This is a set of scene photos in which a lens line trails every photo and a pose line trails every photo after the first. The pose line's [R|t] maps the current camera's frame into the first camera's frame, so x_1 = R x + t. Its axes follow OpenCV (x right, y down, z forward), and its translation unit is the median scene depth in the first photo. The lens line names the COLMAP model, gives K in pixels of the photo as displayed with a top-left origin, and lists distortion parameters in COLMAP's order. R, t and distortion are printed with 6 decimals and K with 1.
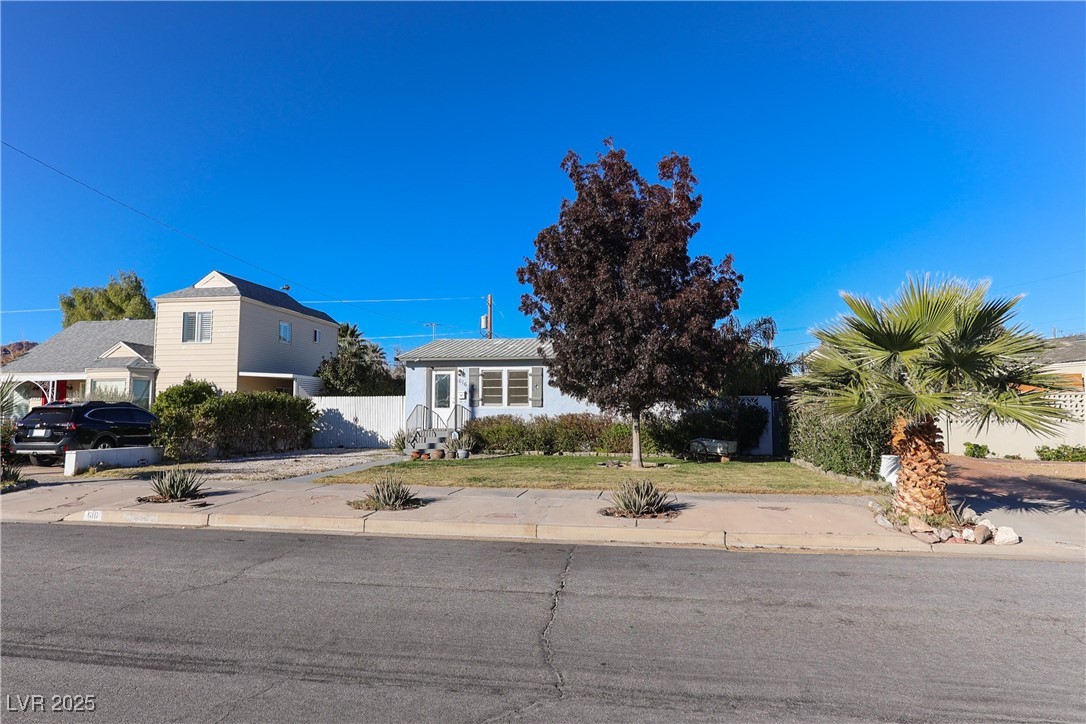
lens RADIAL K [[688.3, 0, 548.4], [0, 688.3, 359.4], [0, 0, 1]] dist [-0.002149, -0.000434]
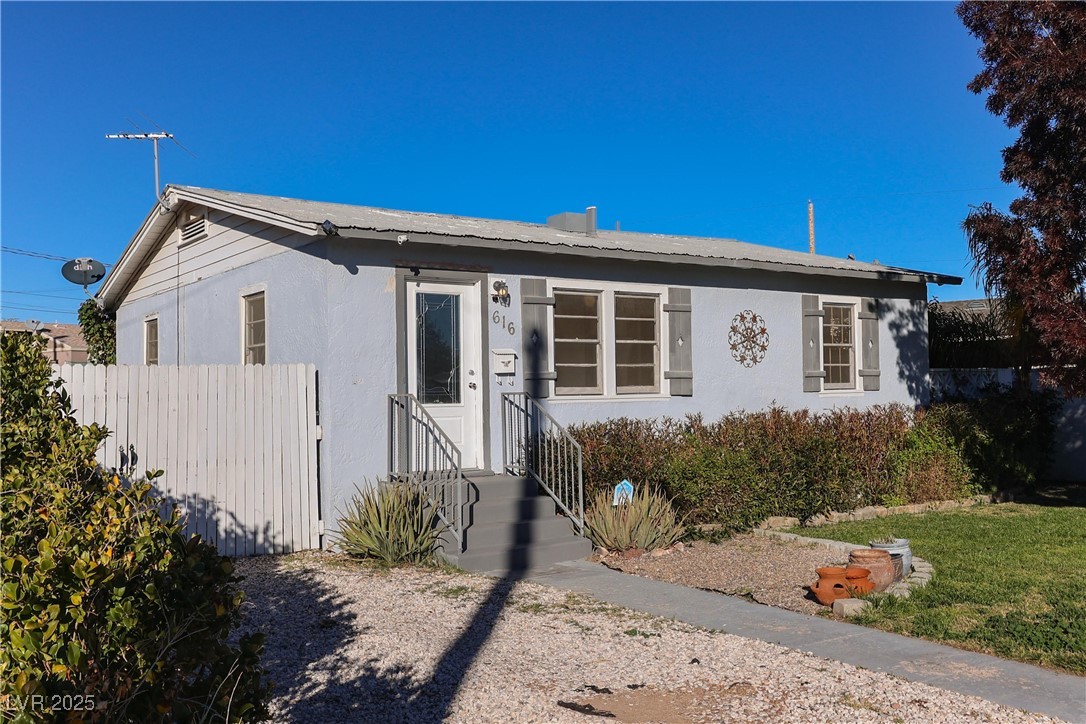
lens RADIAL K [[1062.0, 0, 554.7], [0, 1062.0, 370.6], [0, 0, 1]] dist [0.001729, 0.003642]
pose [[0.706582, 0.002008, 0.707628, -0.465896], [-0.040553, 0.998467, 0.037659, 0.036906], [-0.706468, -0.055305, 0.705581, 0.646860]]
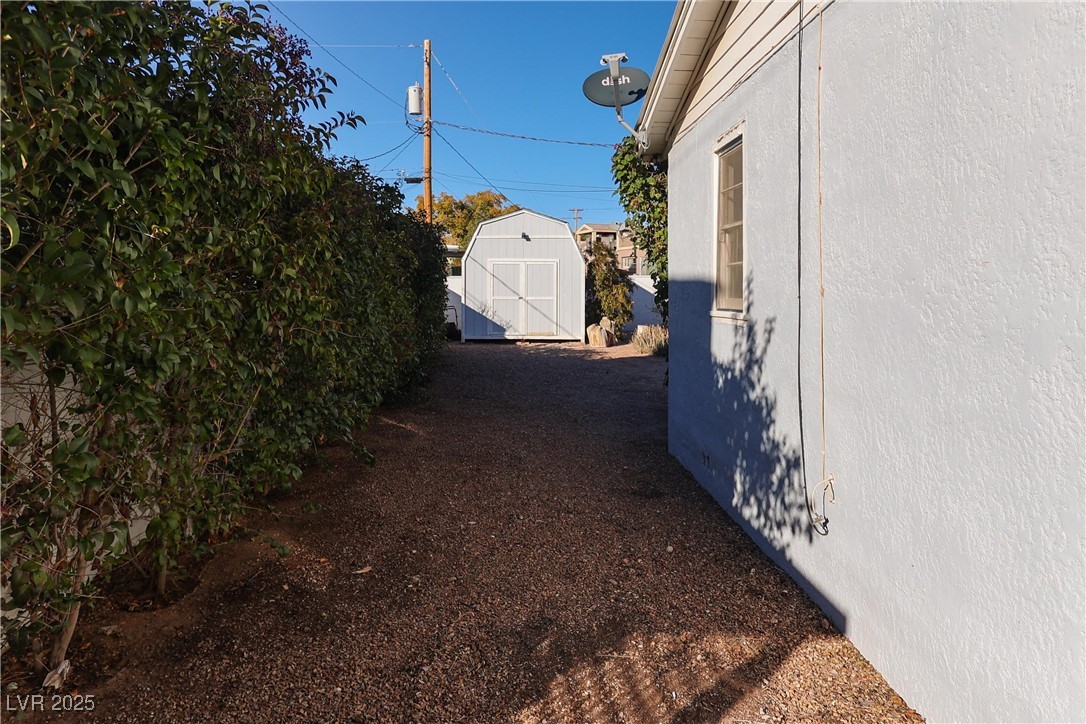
lens RADIAL K [[783.1, 0, 543.0], [0, 783.1, 362.0], [0, 0, 1]] dist [-0.000564, 0.003262]
pose [[0.975379, -0.046284, 0.215623, -0.290066], [0.008327, 0.984761, 0.173714, 0.064049], [-0.220377, -0.167642, 0.960901, 1.054030]]
